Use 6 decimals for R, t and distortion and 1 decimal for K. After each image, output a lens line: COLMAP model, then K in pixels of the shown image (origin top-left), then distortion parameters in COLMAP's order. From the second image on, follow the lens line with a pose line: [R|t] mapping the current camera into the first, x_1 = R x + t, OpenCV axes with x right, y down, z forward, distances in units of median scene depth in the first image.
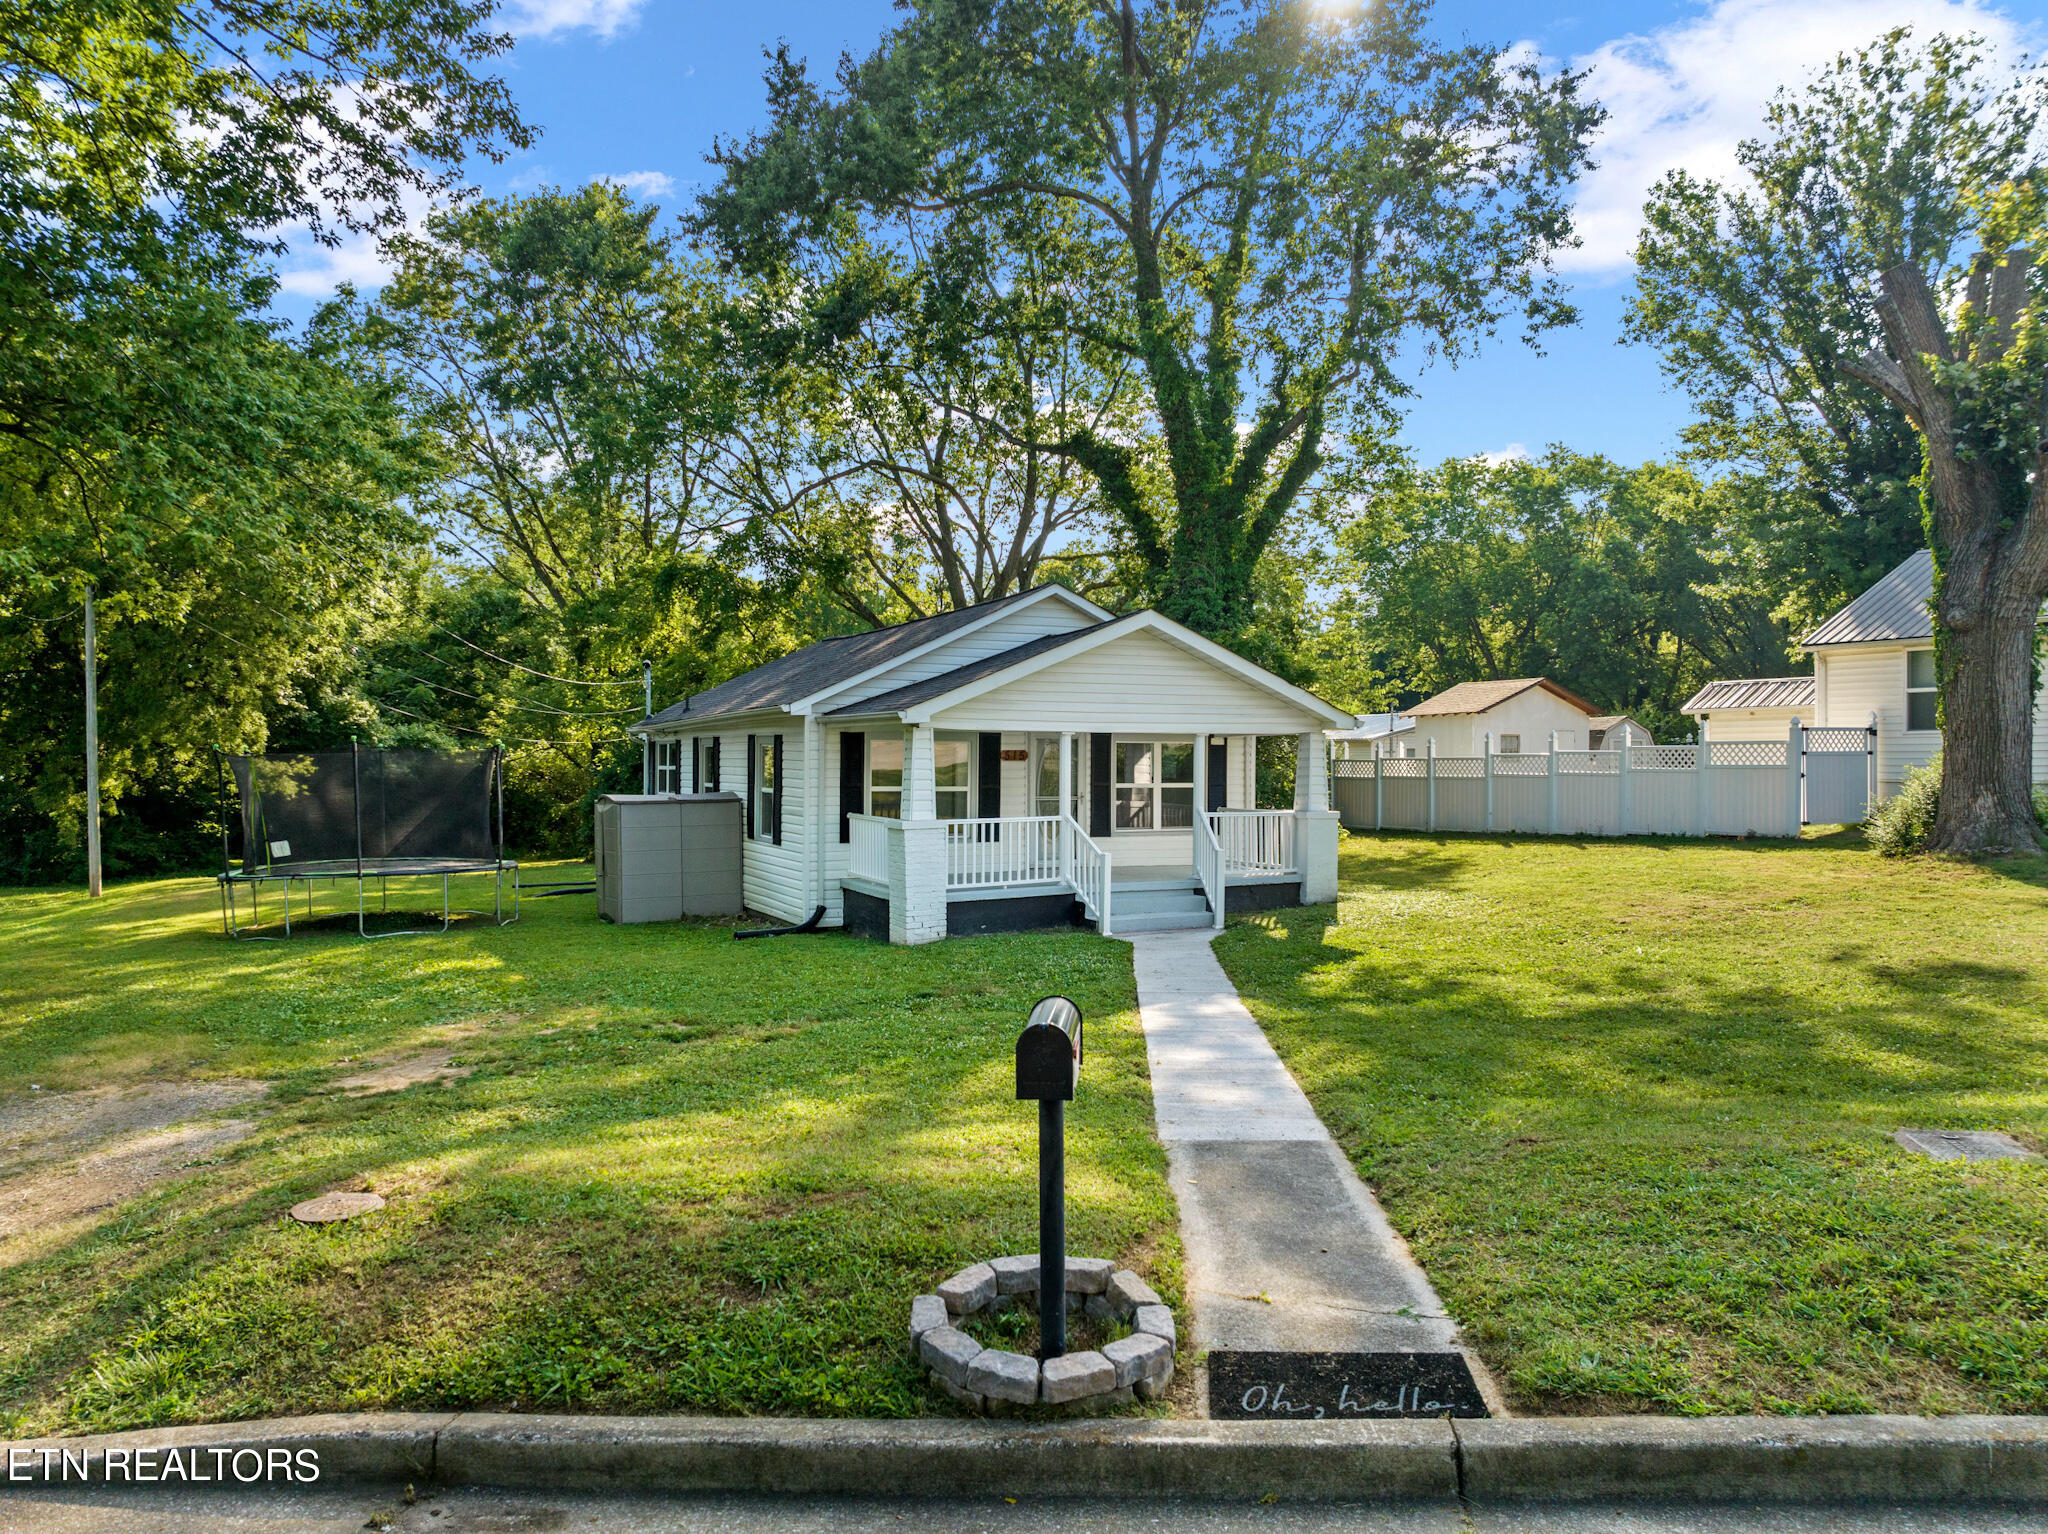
lens RADIAL K [[1438.3, 0, 1024.0], [0, 1438.3, 767.0], [0, 0, 1]] dist [-0.012057, -0.004421]
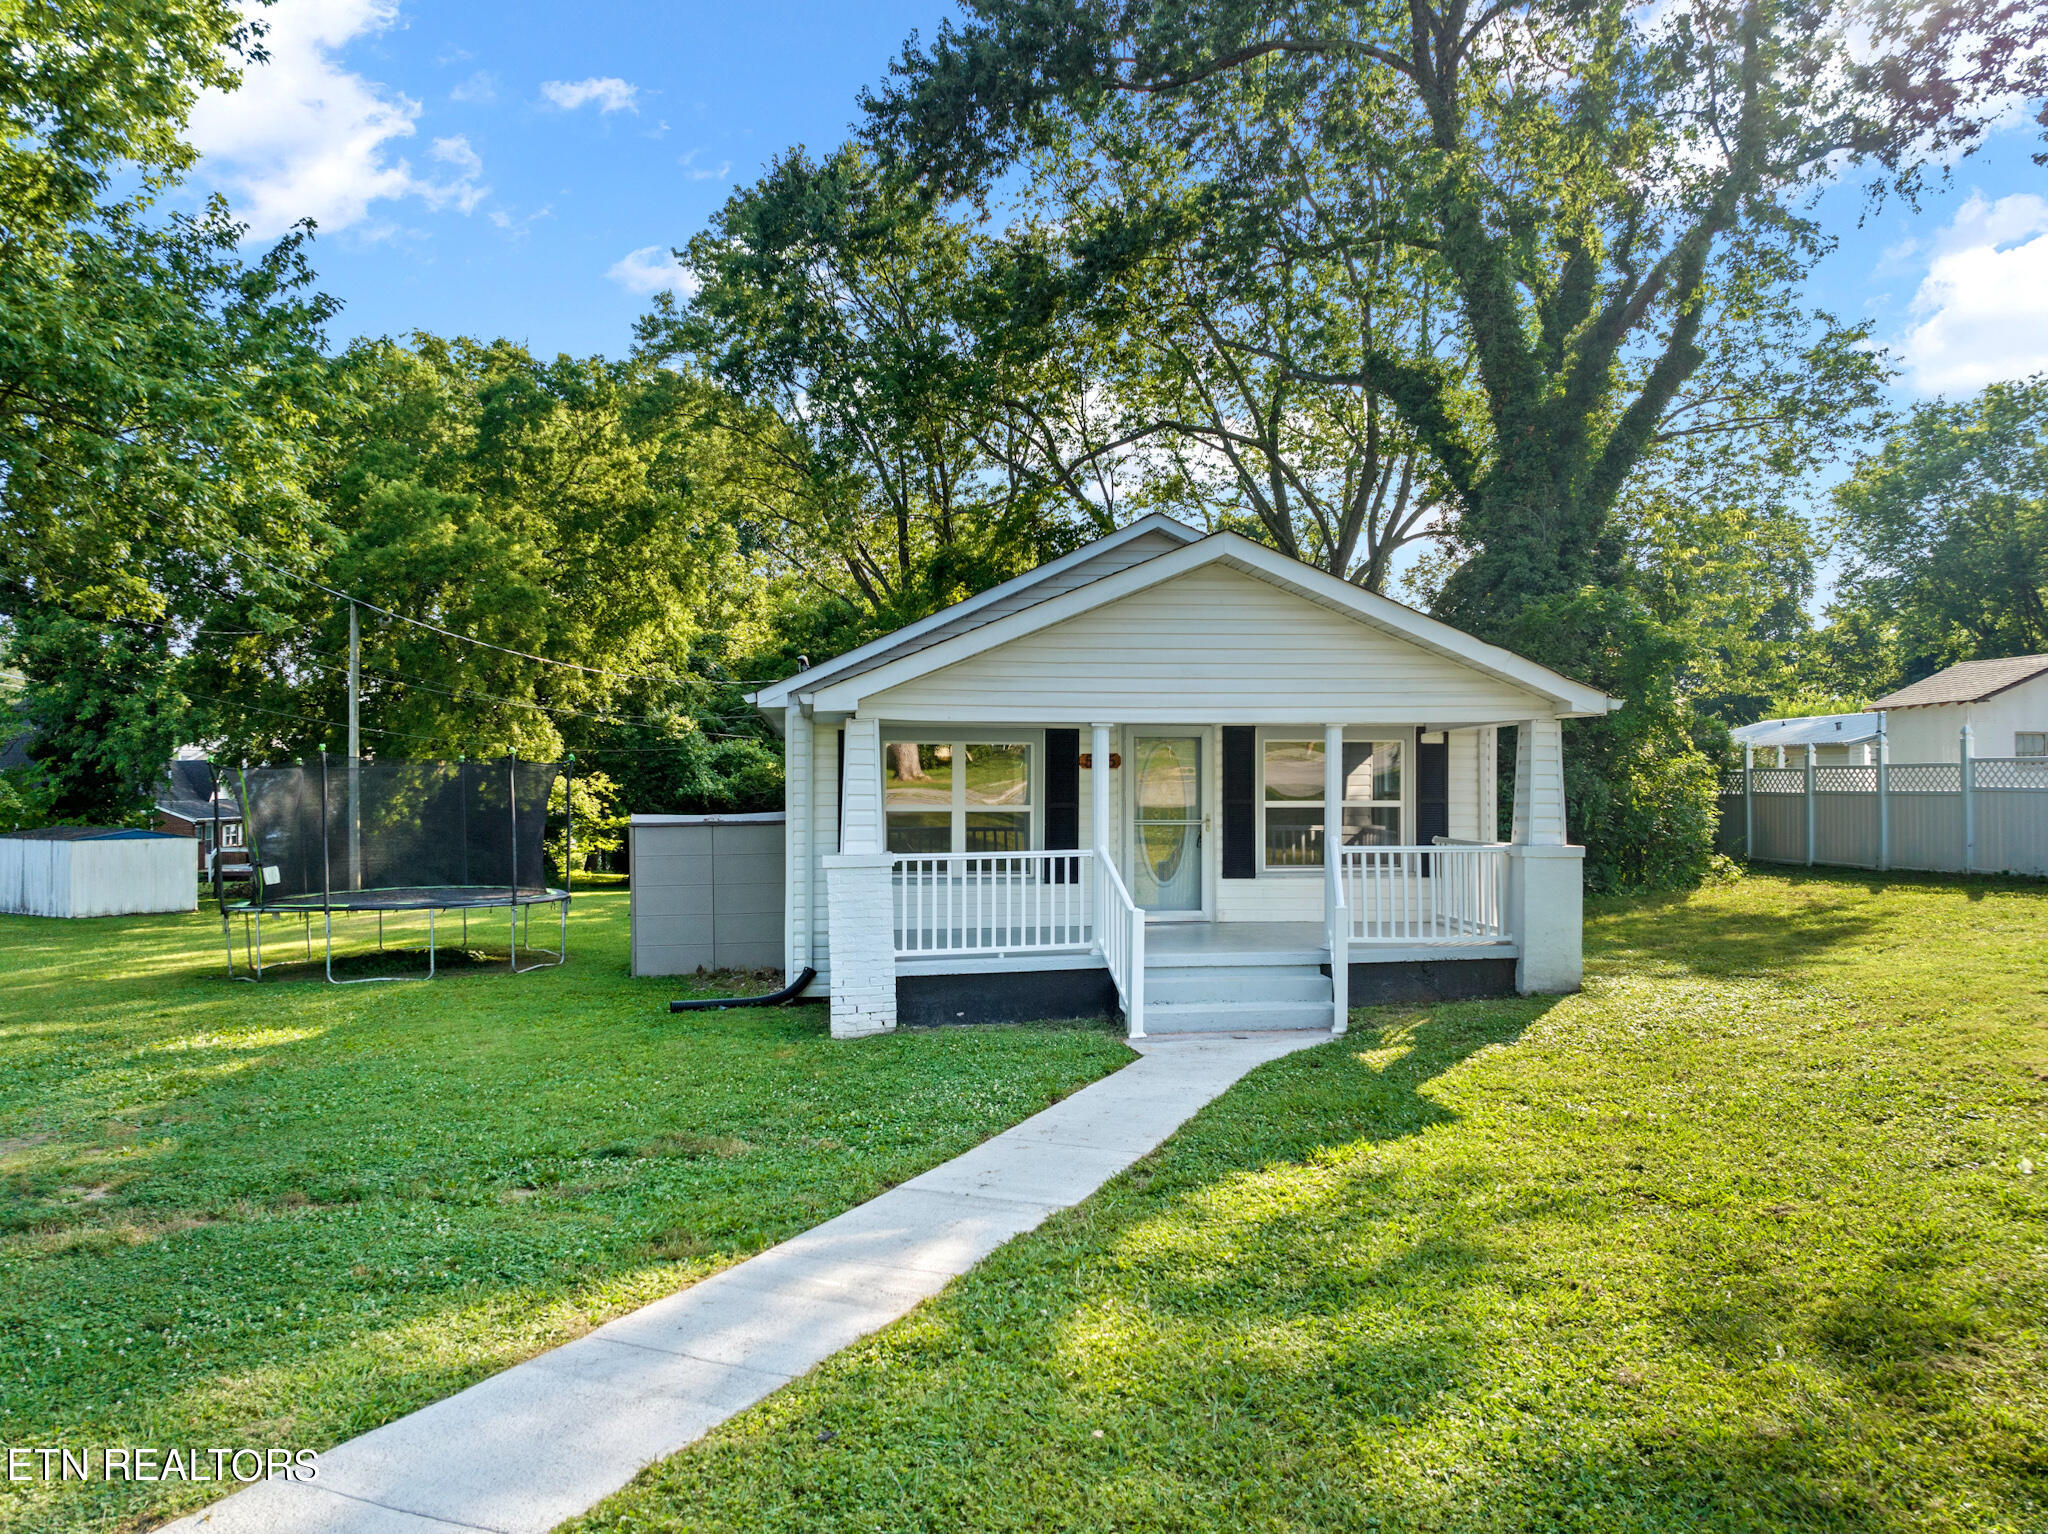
lens RADIAL K [[1451.0, 0, 1030.1], [0, 1451.0, 766.8], [0, 0, 1]] dist [-0.037381, -0.004443]
pose [[0.941776, -0.007112, -0.336167, 0.187792], [0.002621, 0.999901, -0.013812, 0.004519], [0.336232, 0.012127, 0.941701, 0.305644]]
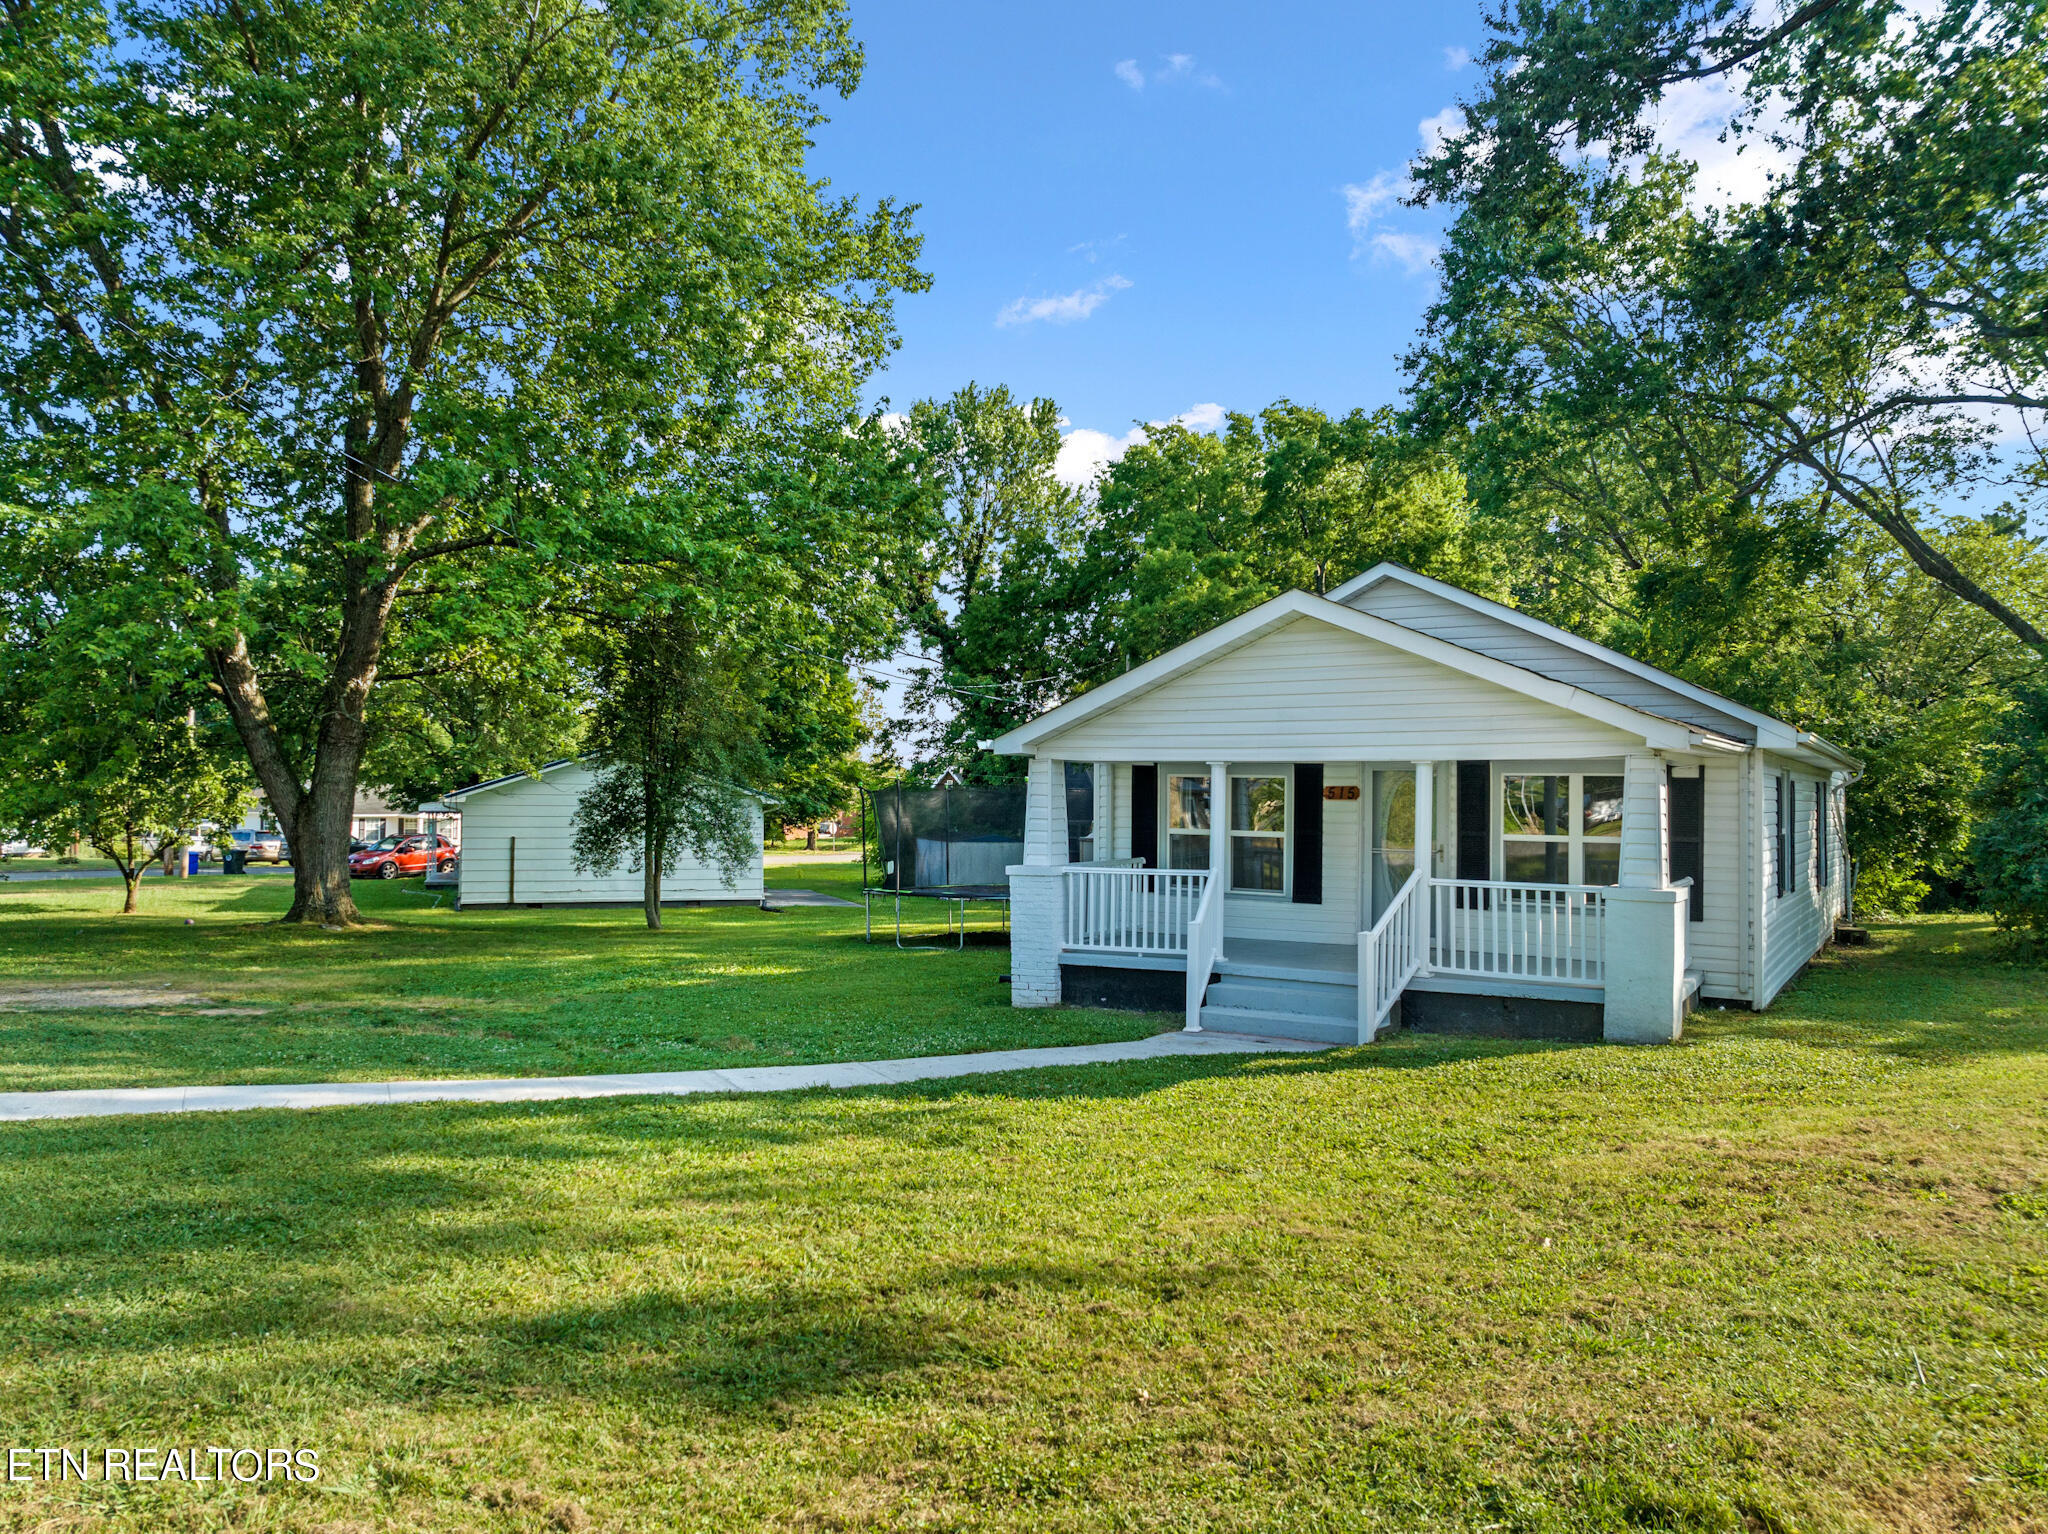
lens RADIAL K [[1466.5, 0, 1024.0], [0, 1466.5, 767.0], [0, 0, 1]] dist [-0.004006, -0.001647]
pose [[0.499444, -0.012691, -0.866253, 0.551521], [-0.013298, 0.999663, -0.022312, -0.002049], [0.866244, 0.022663, 0.499107, 0.438857]]
